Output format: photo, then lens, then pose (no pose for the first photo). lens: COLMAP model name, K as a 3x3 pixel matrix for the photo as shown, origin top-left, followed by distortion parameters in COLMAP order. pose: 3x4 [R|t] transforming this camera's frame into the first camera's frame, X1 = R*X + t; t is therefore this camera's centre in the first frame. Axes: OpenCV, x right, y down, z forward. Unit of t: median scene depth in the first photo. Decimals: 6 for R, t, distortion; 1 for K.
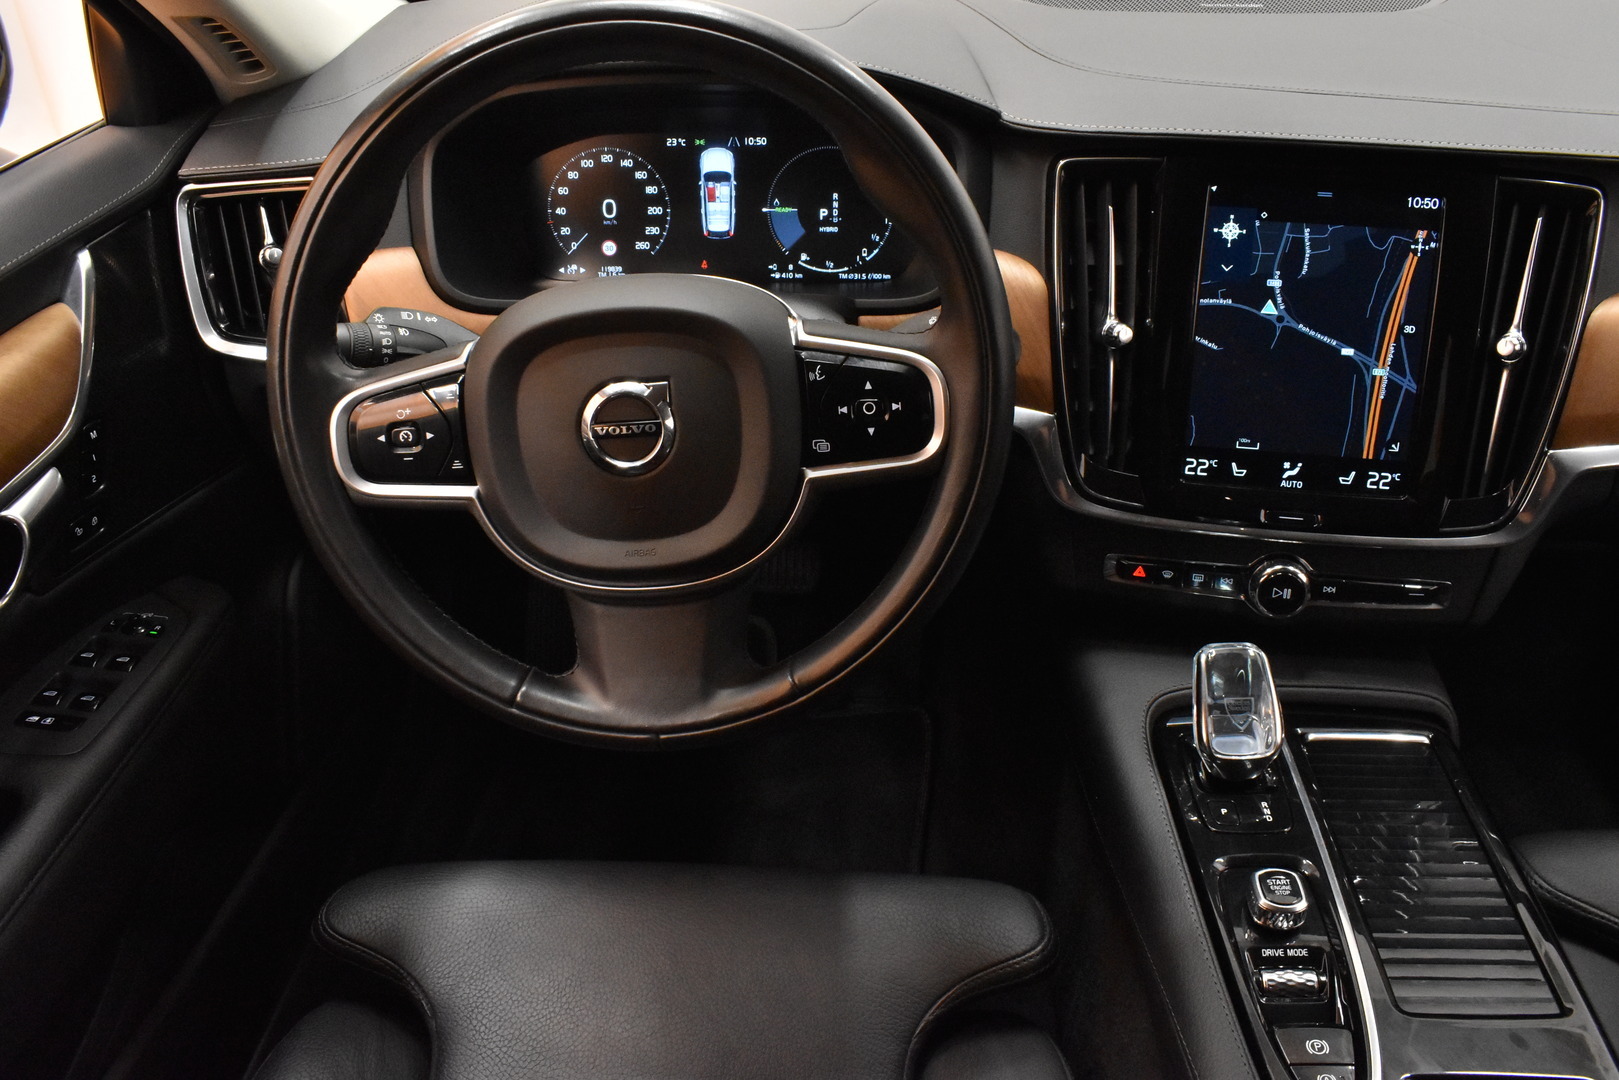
lens RADIAL K [[1274.5, 0, 808.4], [0, 1274.5, 535.1], [0, 0, 1]] dist [-0.103044, 0.019427]
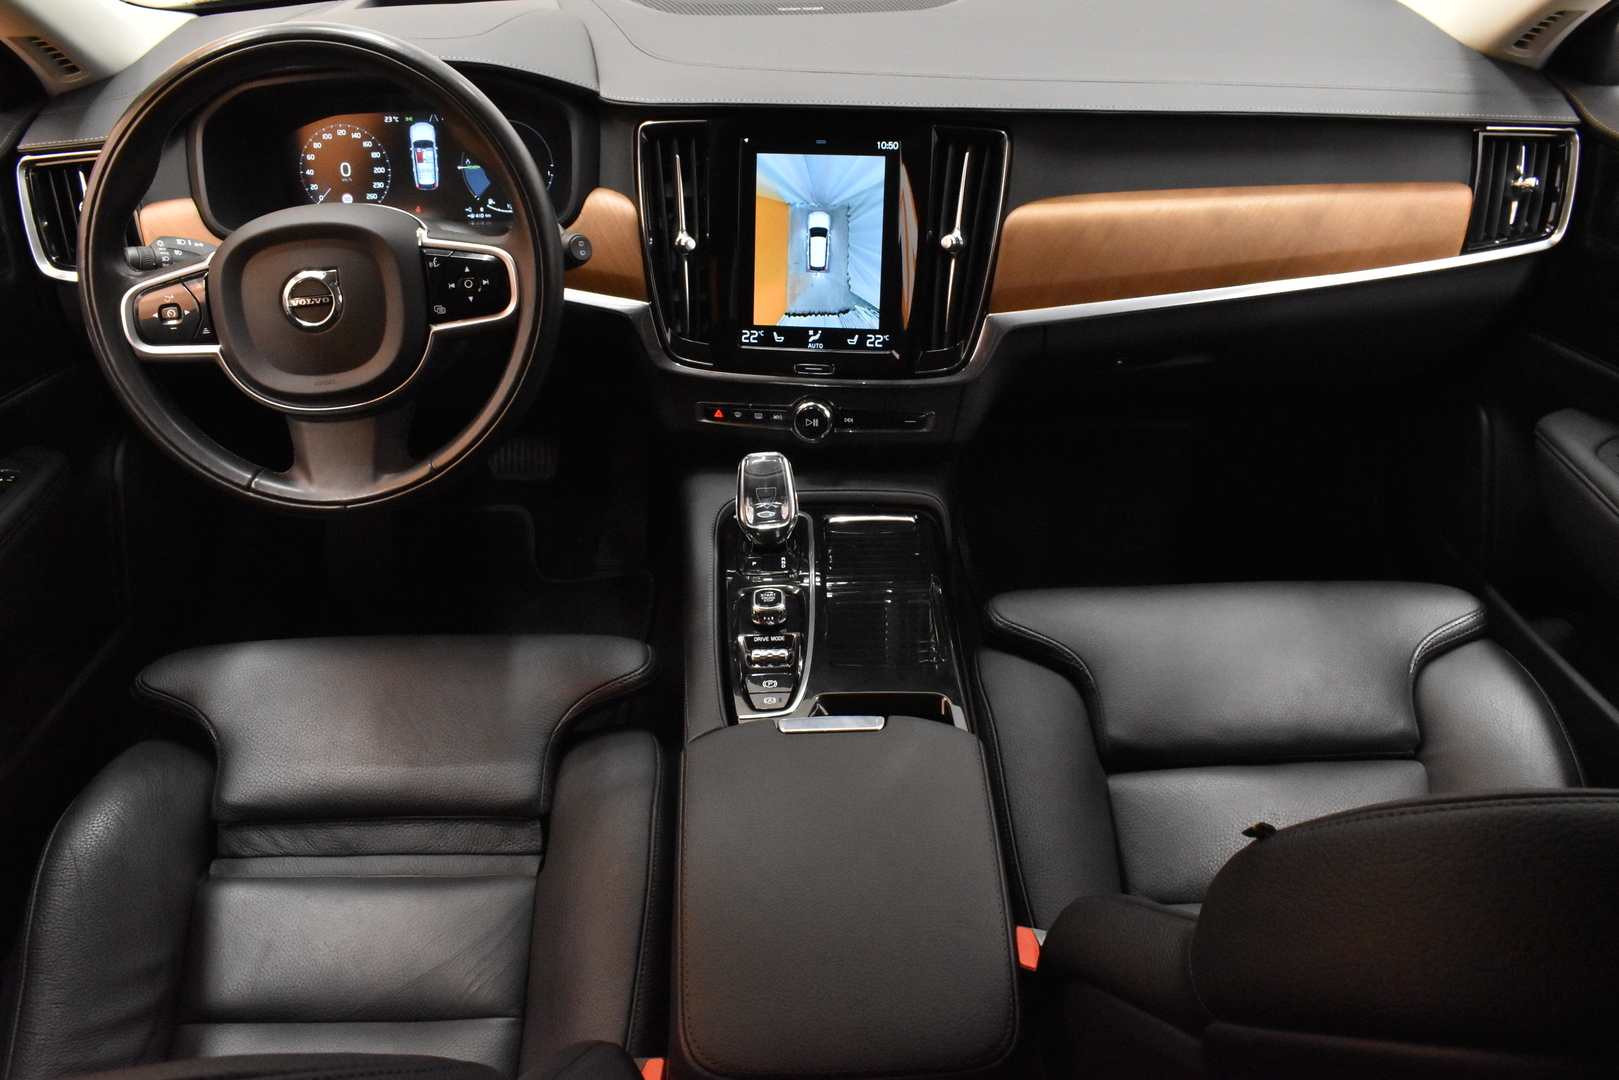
lens RADIAL K [[1274.5, 0, 812.6], [0, 1274.5, 535.7], [0, 0, 1]] dist [-0.103044, 0.019427]
pose [[0.995778, -0.035182, 0.084779, 0.246312], [0.034041, 0.999310, 0.014874, 0.150814], [-0.085243, -0.011925, 0.996289, -0.435975]]
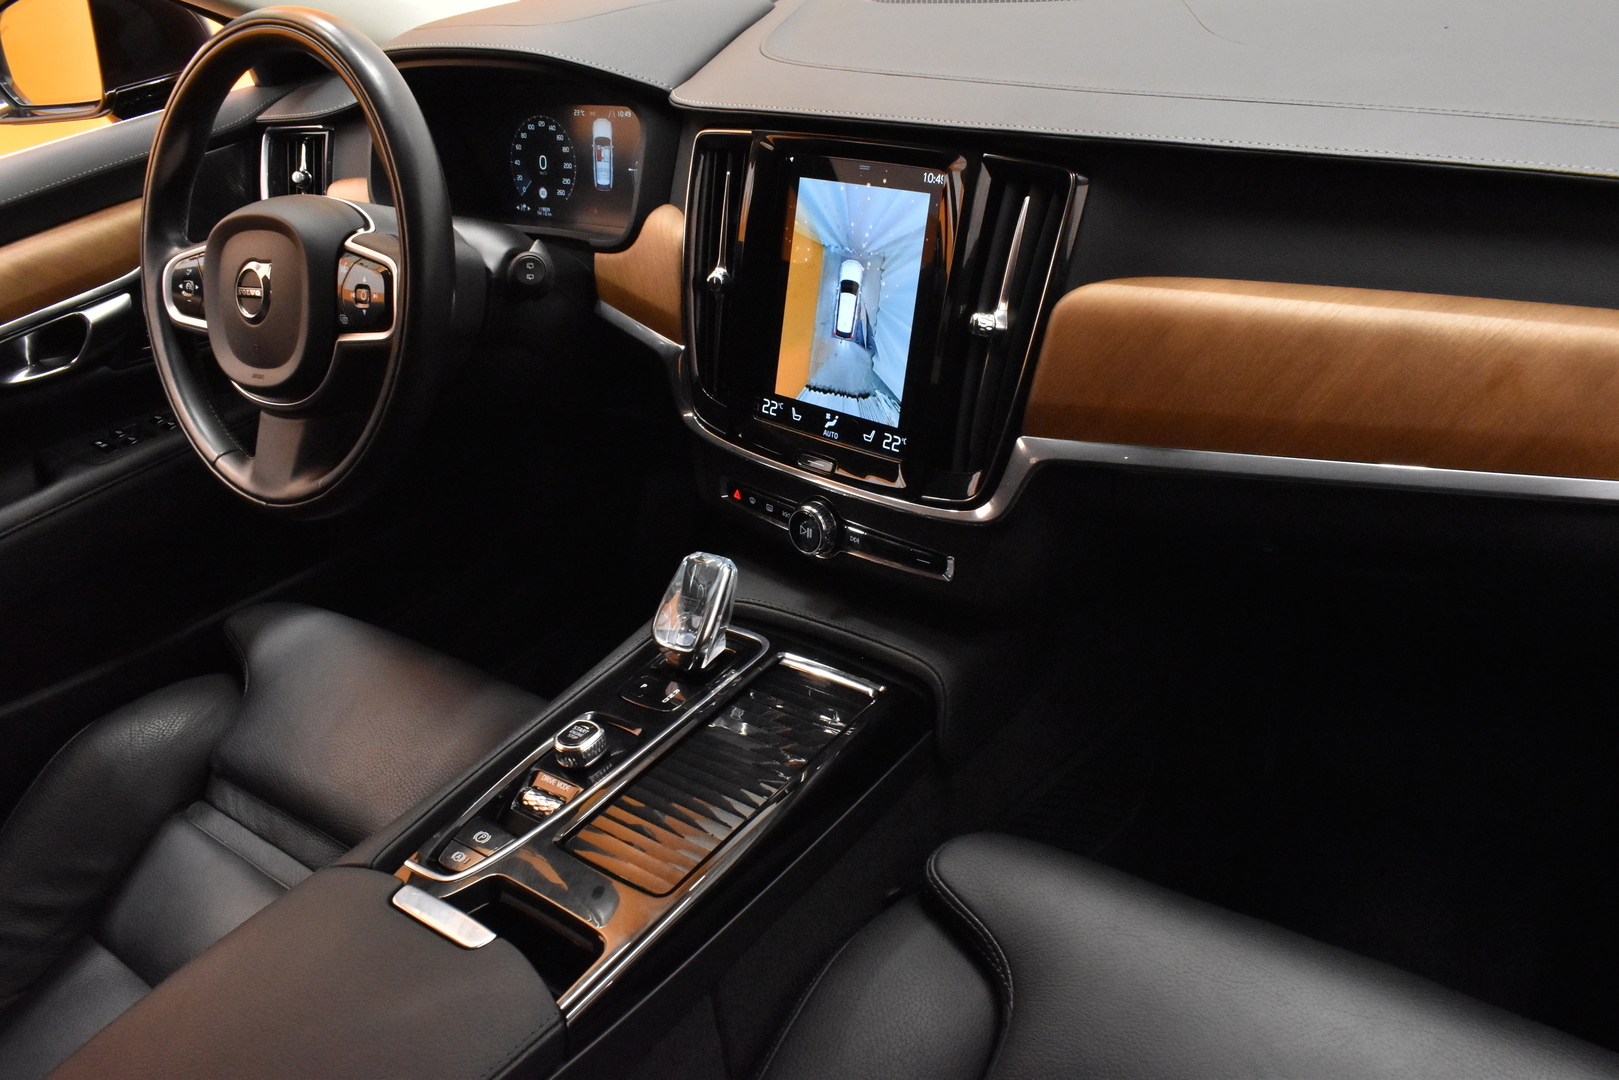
lens RADIAL K [[1274.5, 0, 813.4], [0, 1274.5, 538.6], [0, 0, 1]] dist [-0.103044, 0.019427]
pose [[0.844603, 0.203840, -0.495071, 0.917790], [-0.202020, 0.977669, 0.057894, -0.012804], [0.495817, 0.051116, 0.866921, 0.040983]]
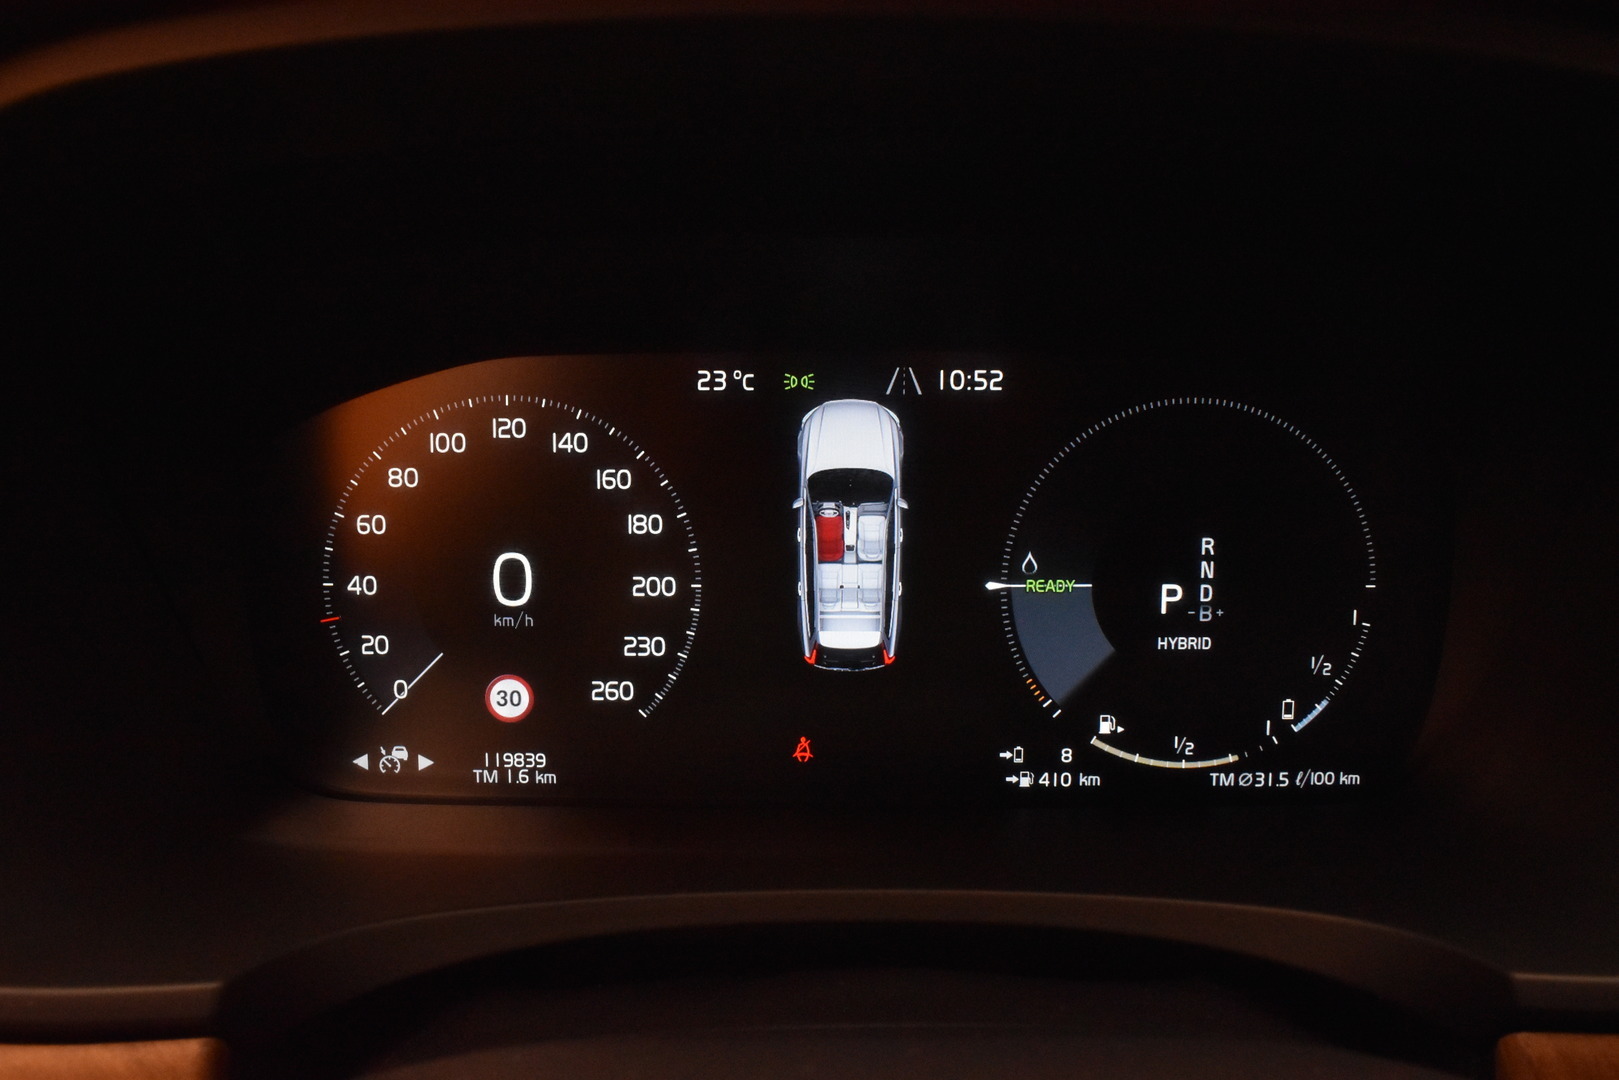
lens RADIAL K [[1368.6, 0, 811.6], [0, 1368.6, 549.5], [0, 0, 1]] dist [-0.091744, 0.000072]
pose [[0.997784, -0.001095, 0.066520, -0.119905], [0.016349, 0.973240, -0.229207, -0.212334], [-0.064489, 0.229787, 0.971102, 0.751304]]
